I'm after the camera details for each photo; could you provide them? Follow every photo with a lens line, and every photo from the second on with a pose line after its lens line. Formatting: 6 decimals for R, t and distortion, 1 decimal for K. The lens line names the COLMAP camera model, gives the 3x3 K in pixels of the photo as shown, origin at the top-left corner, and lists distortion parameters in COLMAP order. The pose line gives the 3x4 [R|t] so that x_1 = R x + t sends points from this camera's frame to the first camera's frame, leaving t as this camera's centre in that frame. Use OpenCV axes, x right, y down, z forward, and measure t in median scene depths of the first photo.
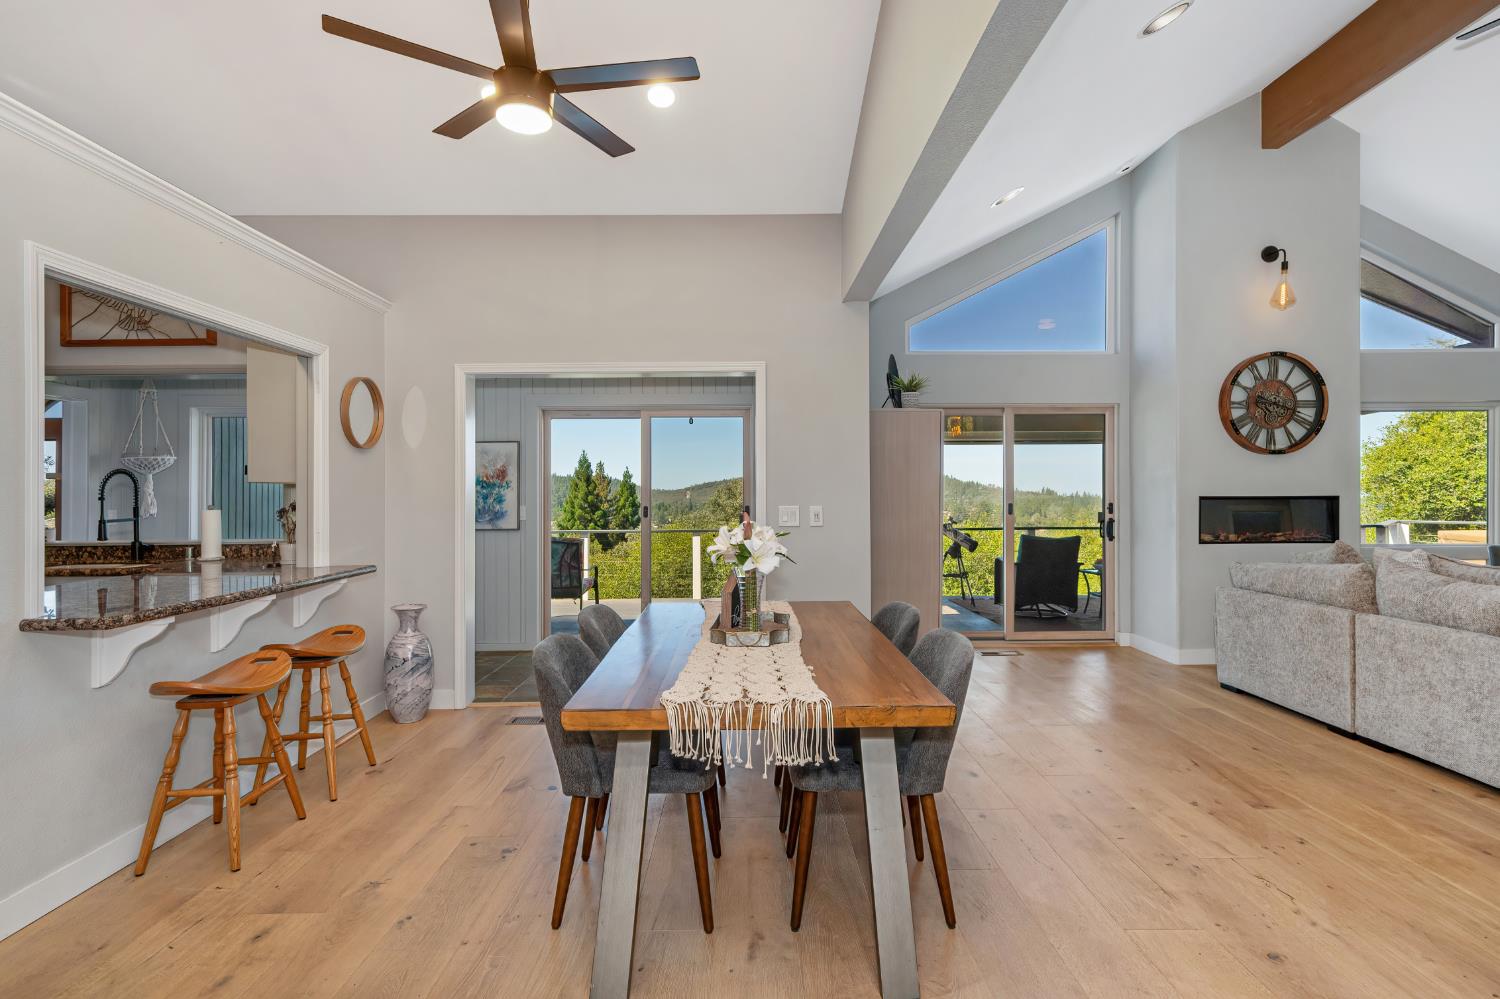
lens RADIAL K [[743.6, 0, 751.1], [0, 743.6, 497.3], [0, 0, 1]] dist [-0.002206, -0.000503]
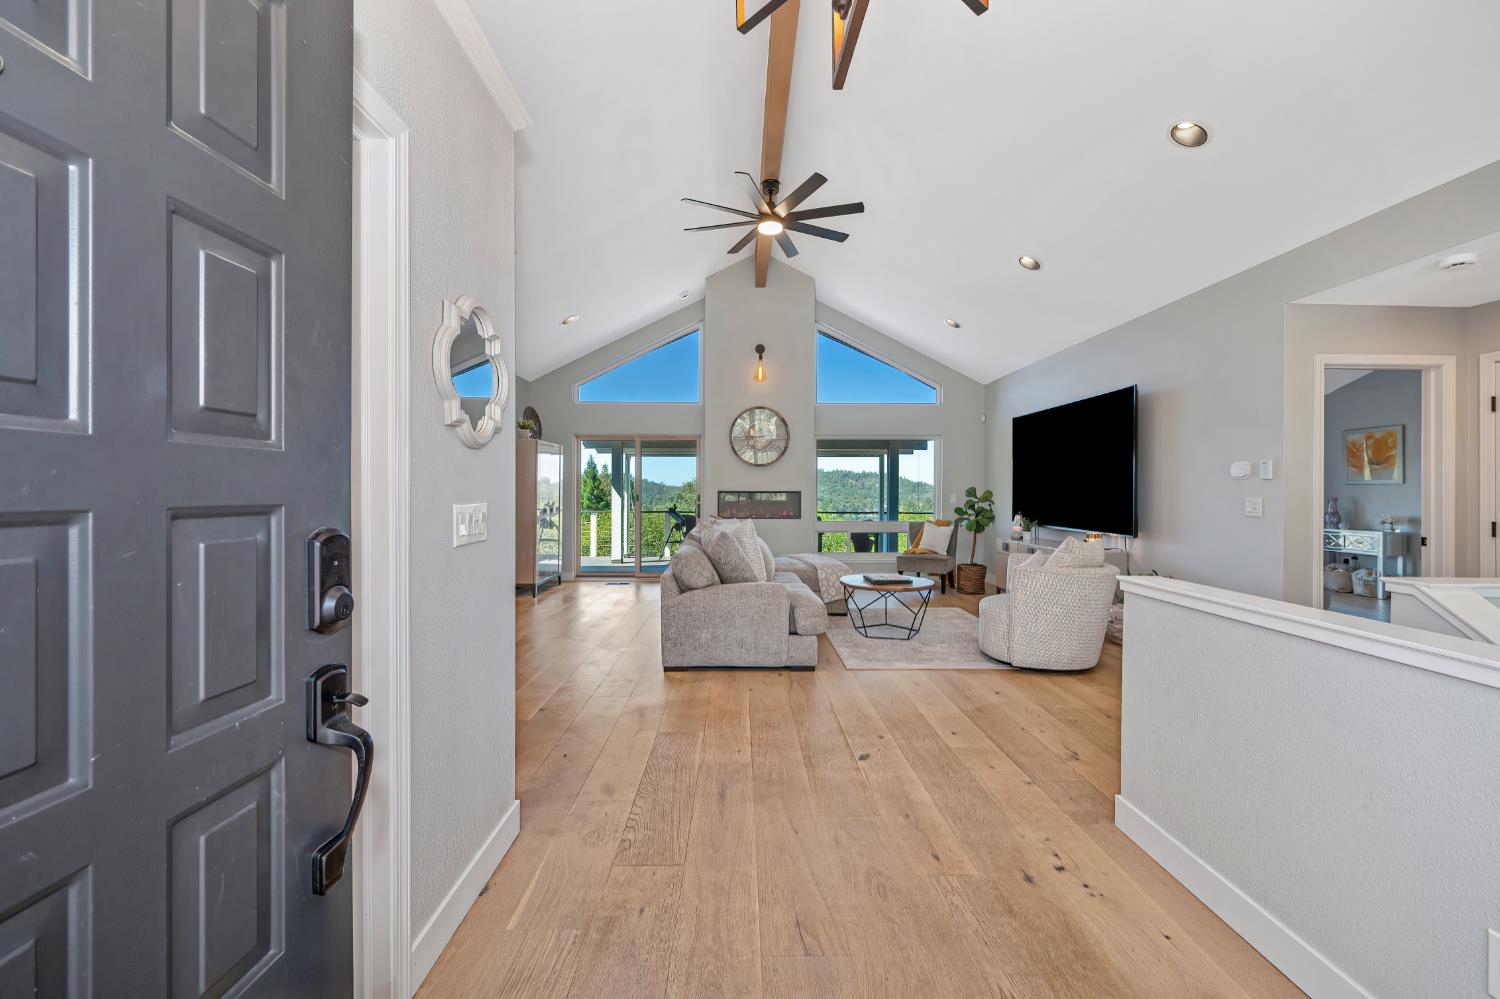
lens RADIAL K [[592.7, 0, 749.8], [0, 592.7, 494.1], [0, 0, 1]] dist [-0.002007, 0.001114]
pose [[0.999951, 0.007781, 0.006180, 0.673909], [-0.007796, 0.999967, 0.002373, 0.002847], [-0.006161, -0.002421, 0.999978, -0.364703]]
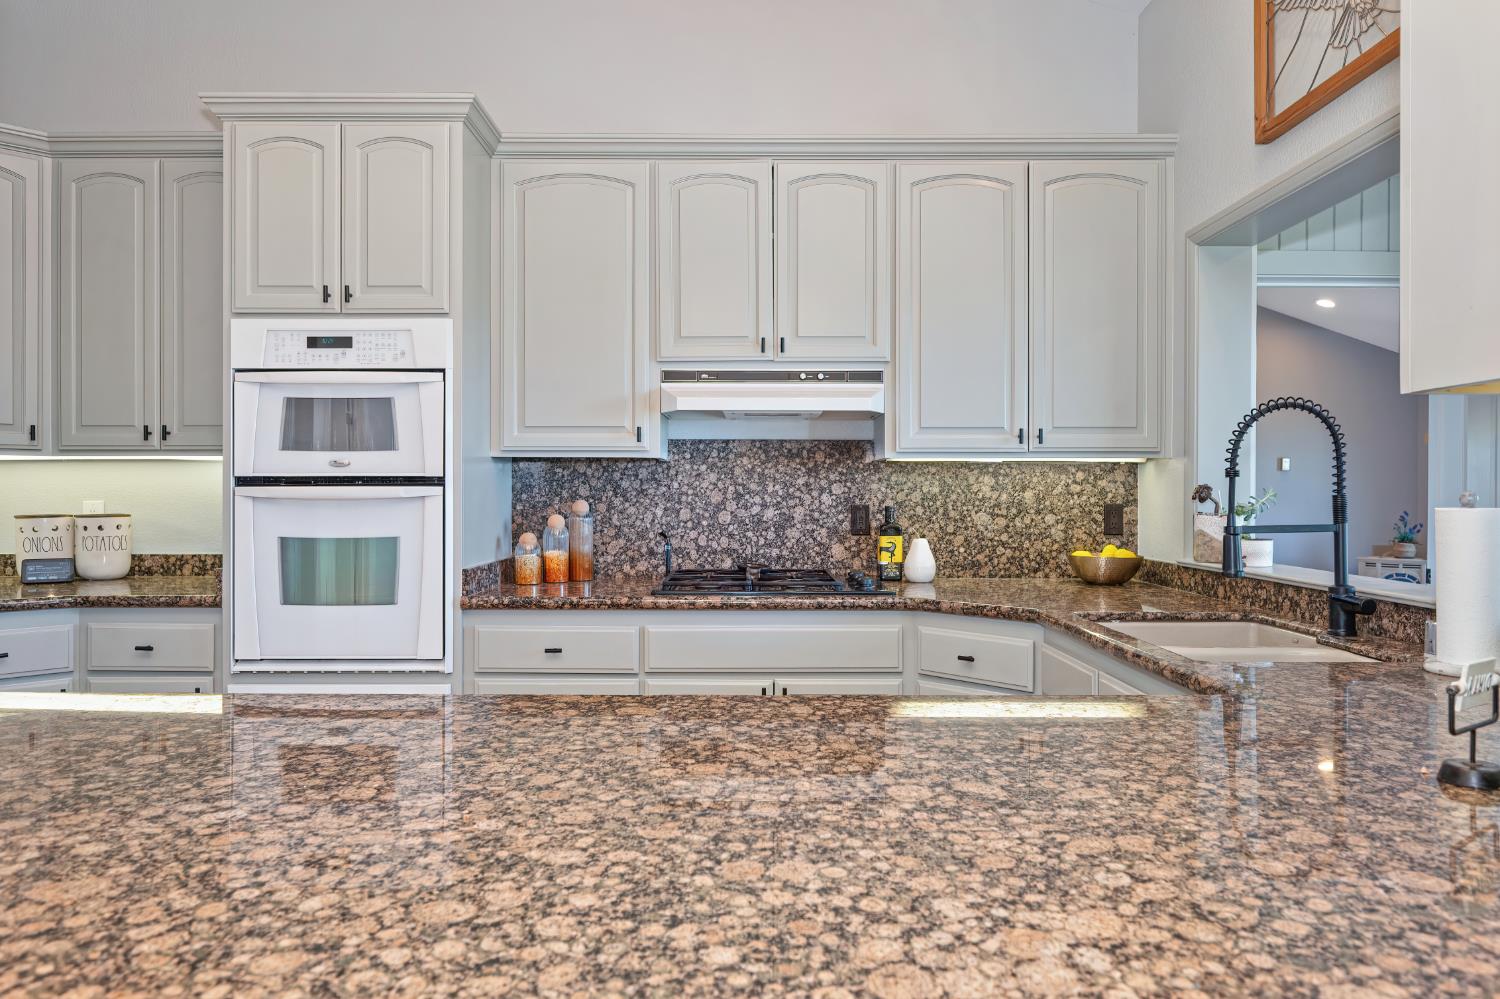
lens RADIAL K [[987.0, 0, 752.4], [0, 987.0, 494.9], [0, 0, 1]] dist [-0.006145, -0.001725]
pose [[-0.016996, 0.010813, -0.999797, -0.253089], [-0.007593, 0.999911, 0.010943, 0.007189], [0.999827, 0.007778, -0.016912, 0.563196]]
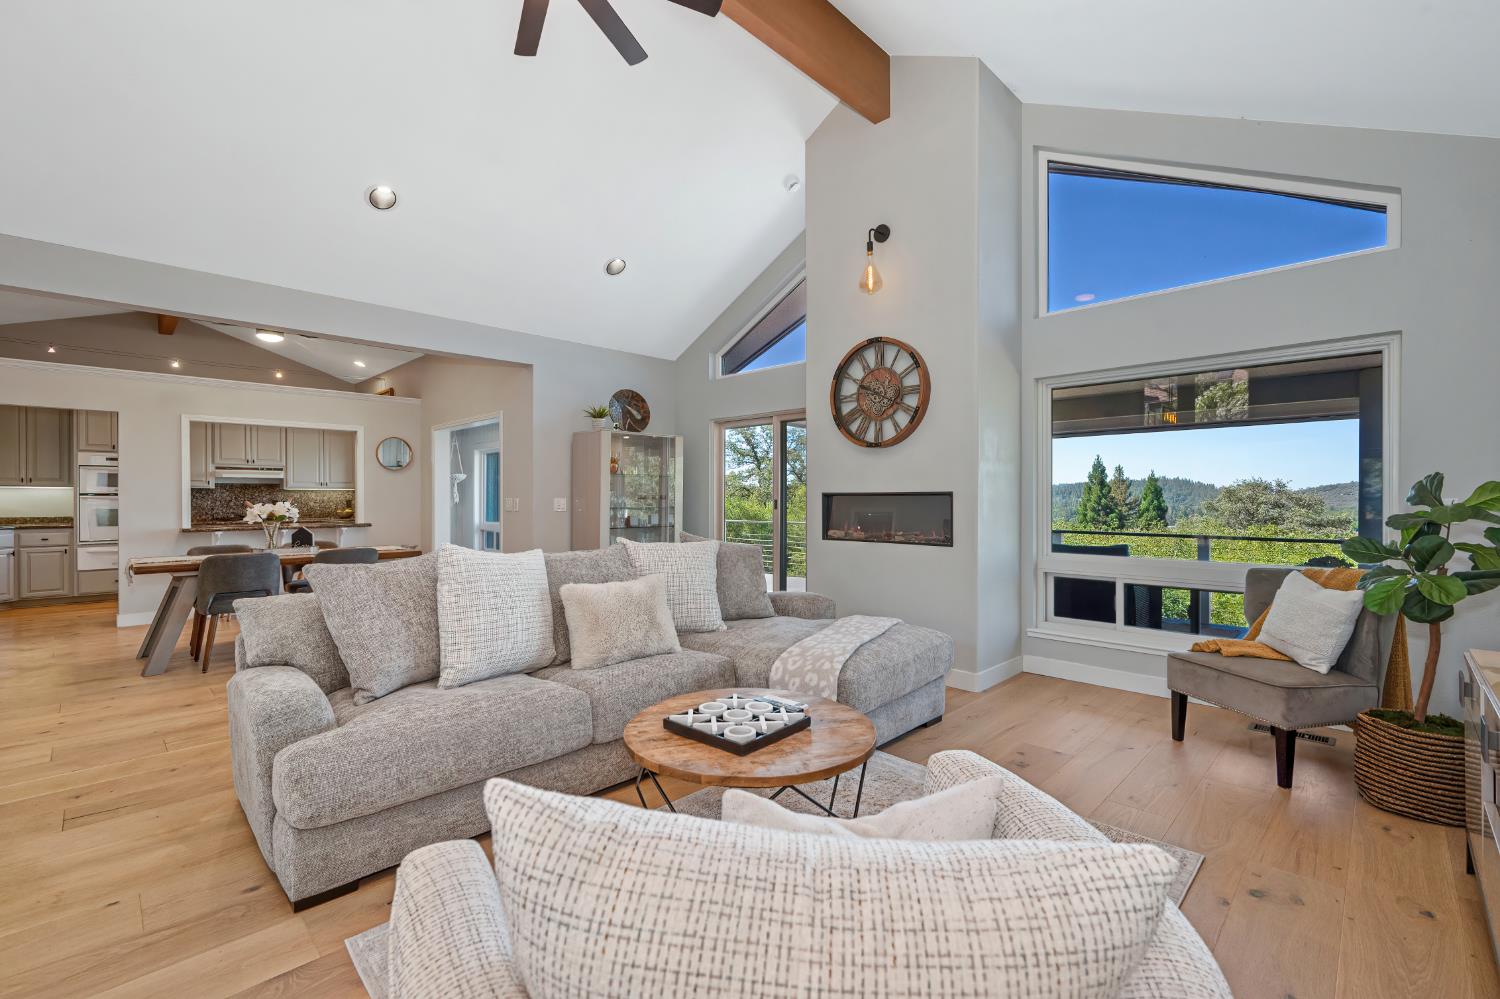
lens RADIAL K [[648.4, 0, 751.4], [0, 648.4, 499.0], [0, 0, 1]] dist [-0.003221, 0.000143]
pose [[0.706167, 0.004963, -0.708028, 1.171227], [-0.006025, 0.999981, 0.000999, 0.007021], [0.708020, 0.003560, 0.706183, 0.309185]]
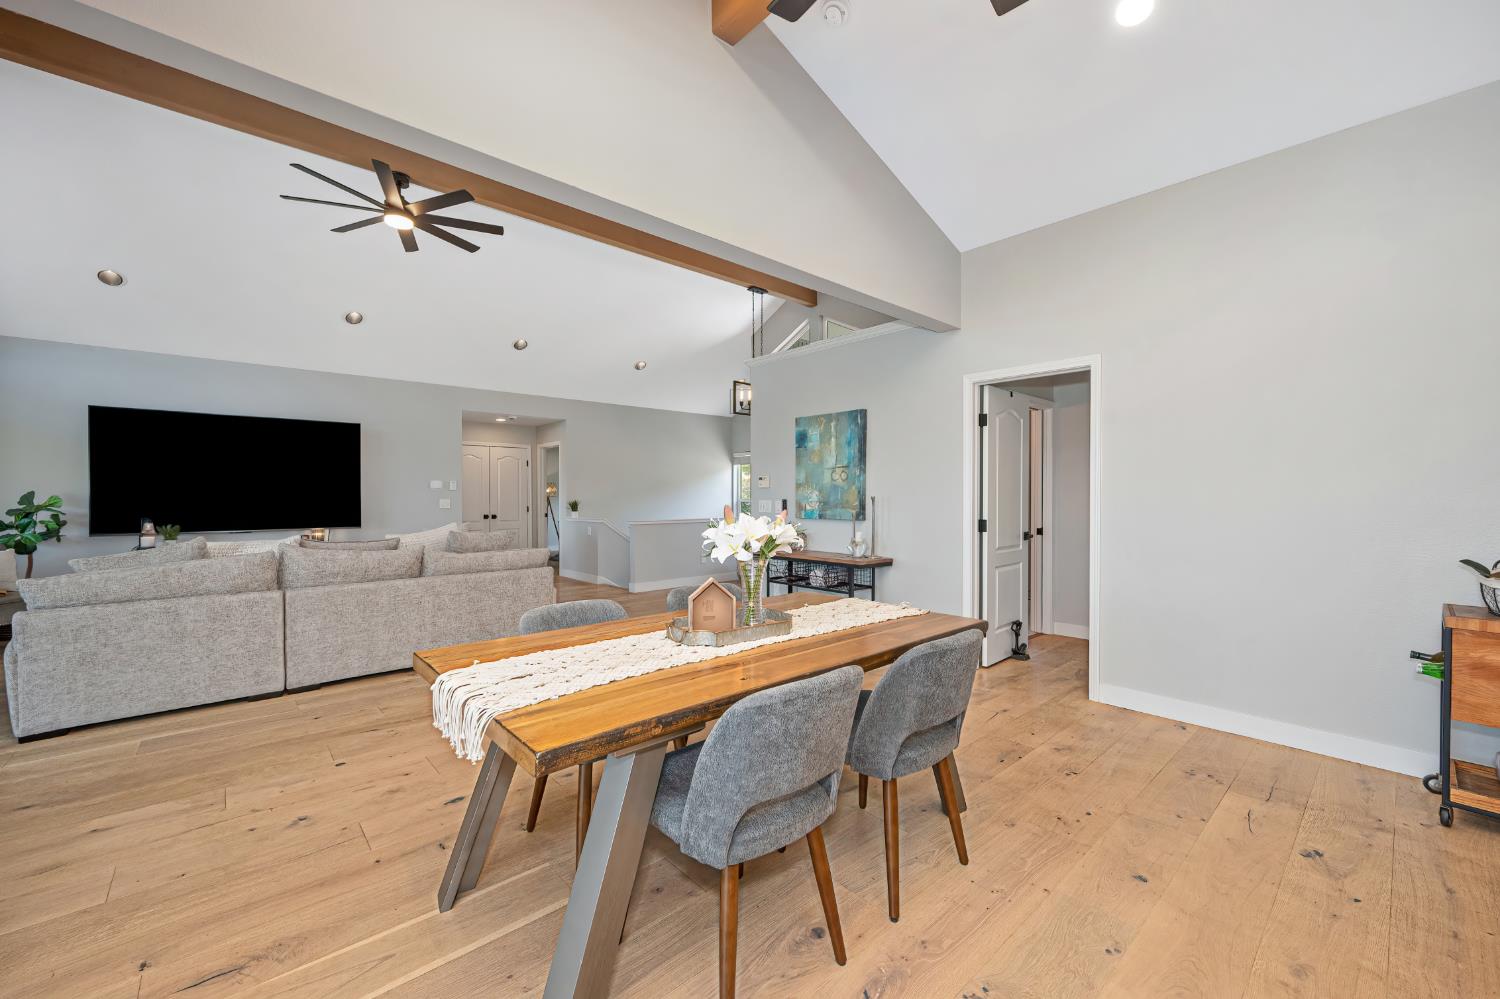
lens RADIAL K [[592.7, 0, 746.7], [0, 592.7, 499.7], [0, 0, 1]] dist [-0.002007, 0.001114]
pose [[-0.653445, 0.002310, 0.756970, -0.289528], [0.007971, 0.999961, 0.003829, 0.006182], [-0.756932, 0.008536, -0.653438, 0.735825]]
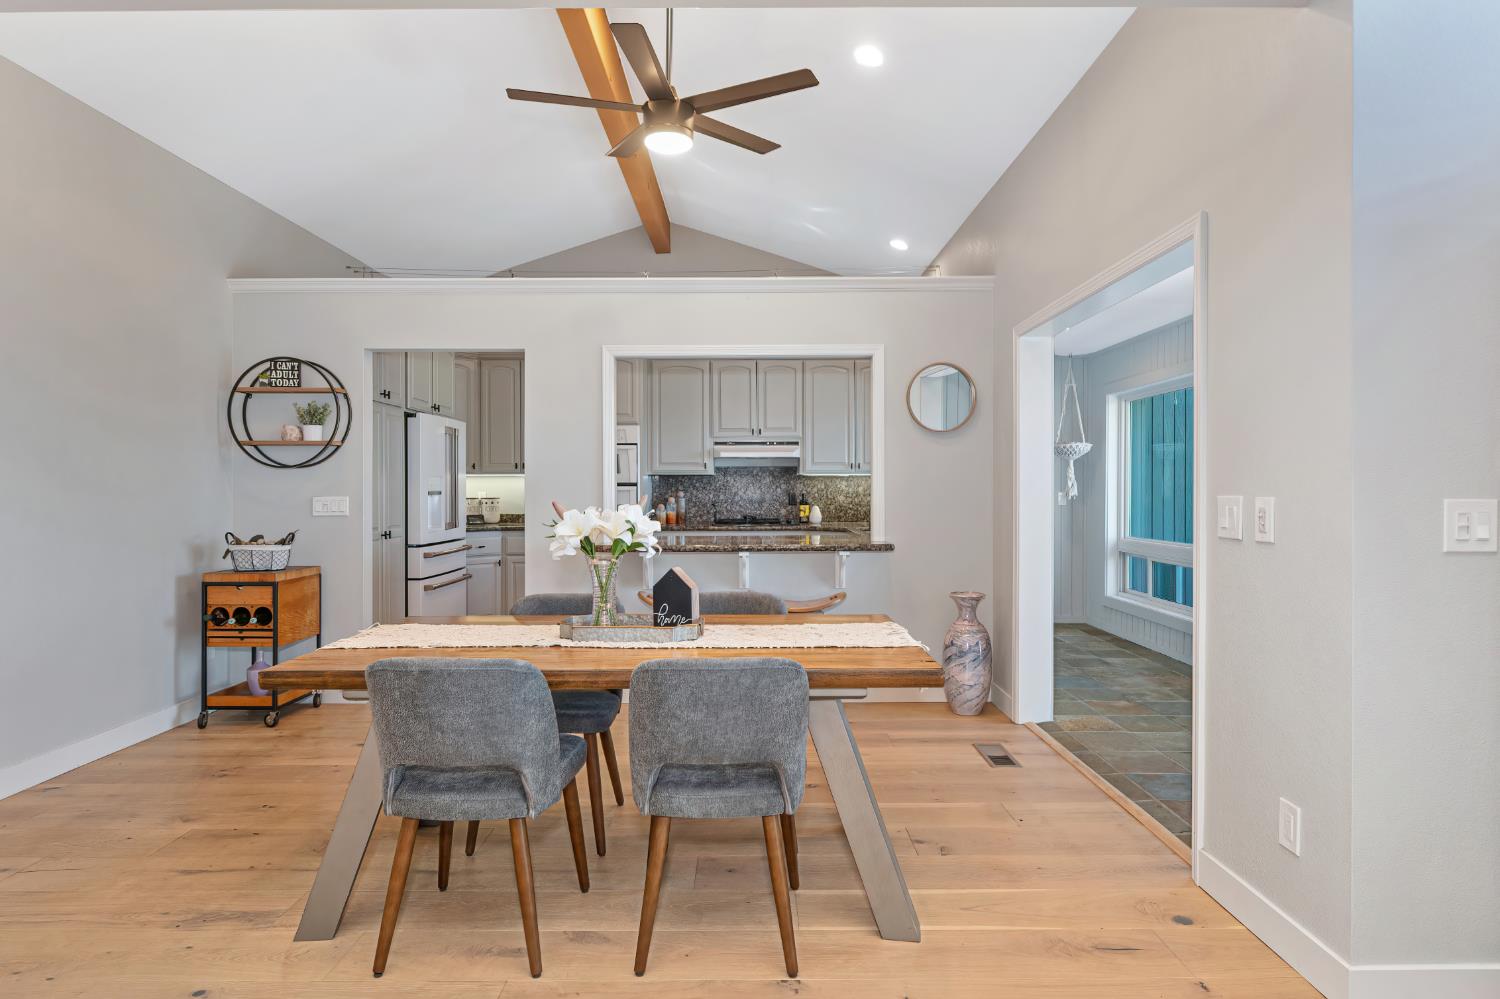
lens RADIAL K [[851.7, 0, 750.9], [0, 851.7, 486.2], [0, 0, 1]] dist [0.002892, 0.002339]
pose [[-0.011638, 0.005017, -0.999920, 0.498611], [-0.003463, 0.999981, 0.005057, 0.002283], [0.999926, 0.003522, -0.011620, 0.571604]]
